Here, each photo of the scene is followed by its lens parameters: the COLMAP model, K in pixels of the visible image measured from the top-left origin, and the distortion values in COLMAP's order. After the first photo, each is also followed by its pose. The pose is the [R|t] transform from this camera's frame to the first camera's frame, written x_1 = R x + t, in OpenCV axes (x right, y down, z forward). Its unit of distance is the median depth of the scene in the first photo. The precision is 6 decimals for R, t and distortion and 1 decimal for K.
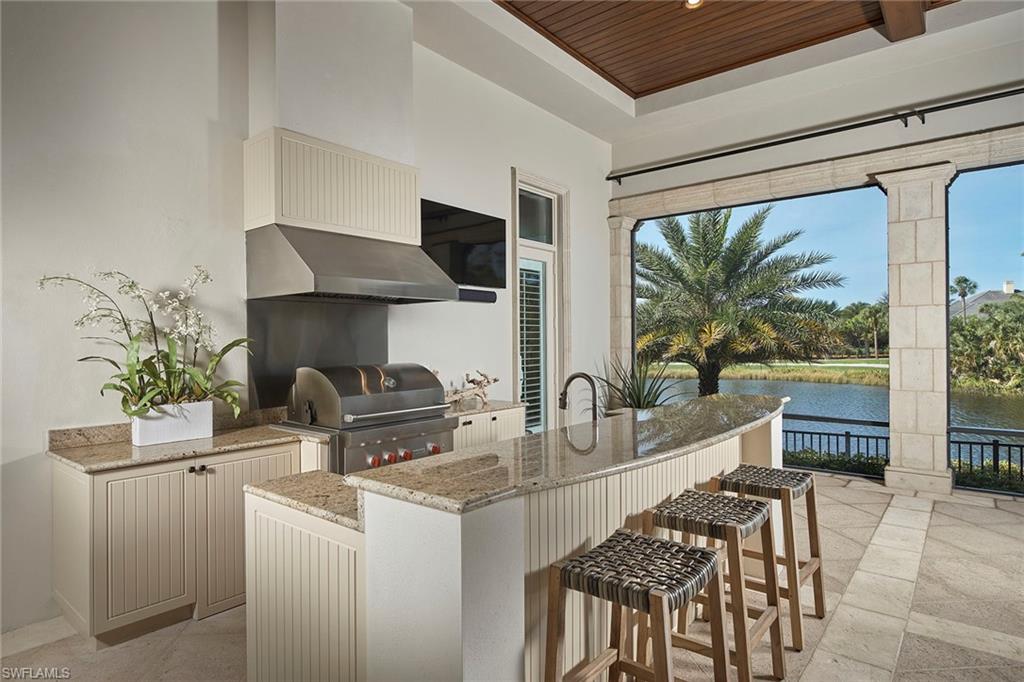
lens RADIAL K [[552.9, 0, 489.9], [0, 552.9, 346.8], [0, 0, 1]] dist [0.000647, 0.000209]
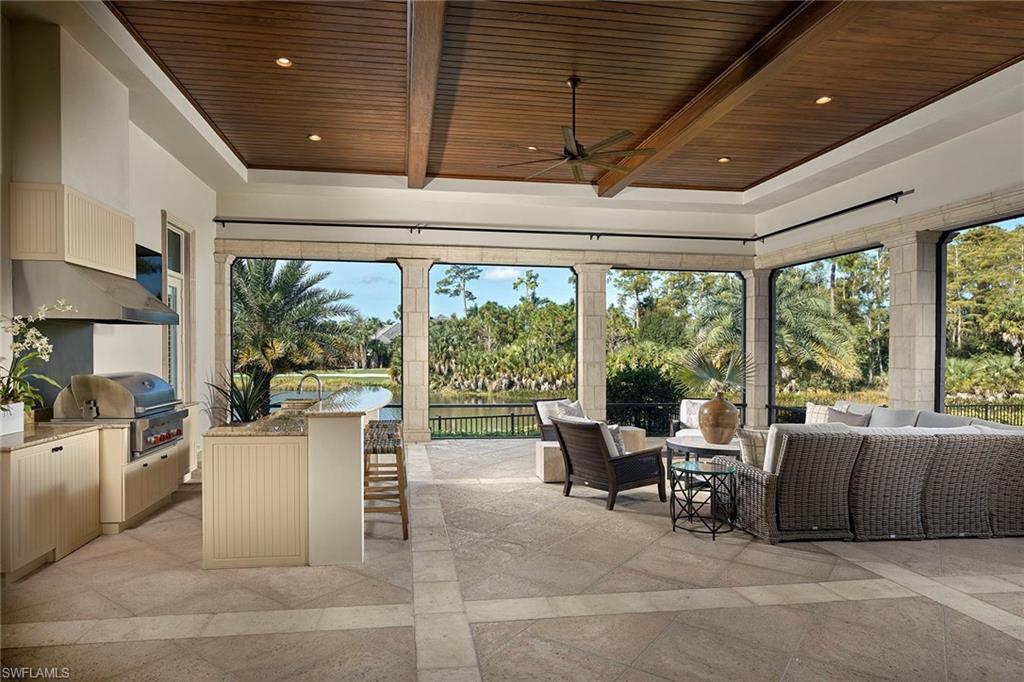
lens RADIAL K [[589.7, 0, 476.2], [0, 589.7, 358.4], [0, 0, 1]] dist [-0.019251, -0.000186]
pose [[0.667286, 0.005070, 0.744785, -0.358140], [-0.004230, 0.999987, -0.003017, -0.000579], [-0.744790, -0.001138, 0.667298, -0.283286]]
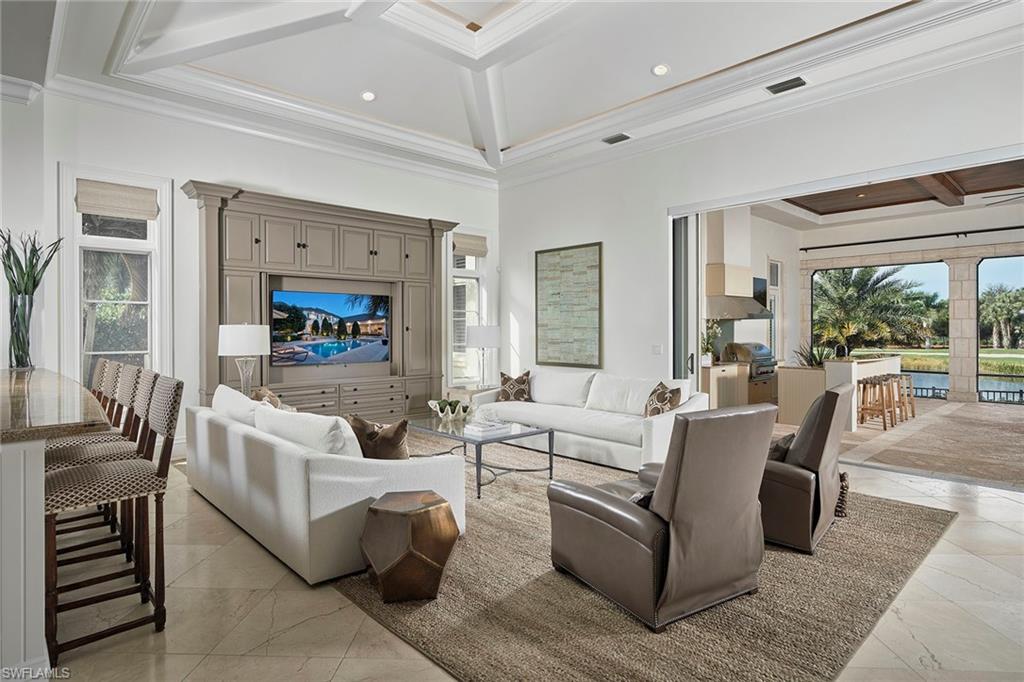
lens RADIAL K [[552.9, 0, 510.3], [0, 552.9, 338.3], [0, 0, 1]] dist [0.000647, 0.000209]
pose [[0.994901, 0.007237, -0.100598, -0.597611], [-0.006627, 0.999958, 0.006394, 0.001295], [0.100640, -0.005695, 0.994907, -1.027435]]
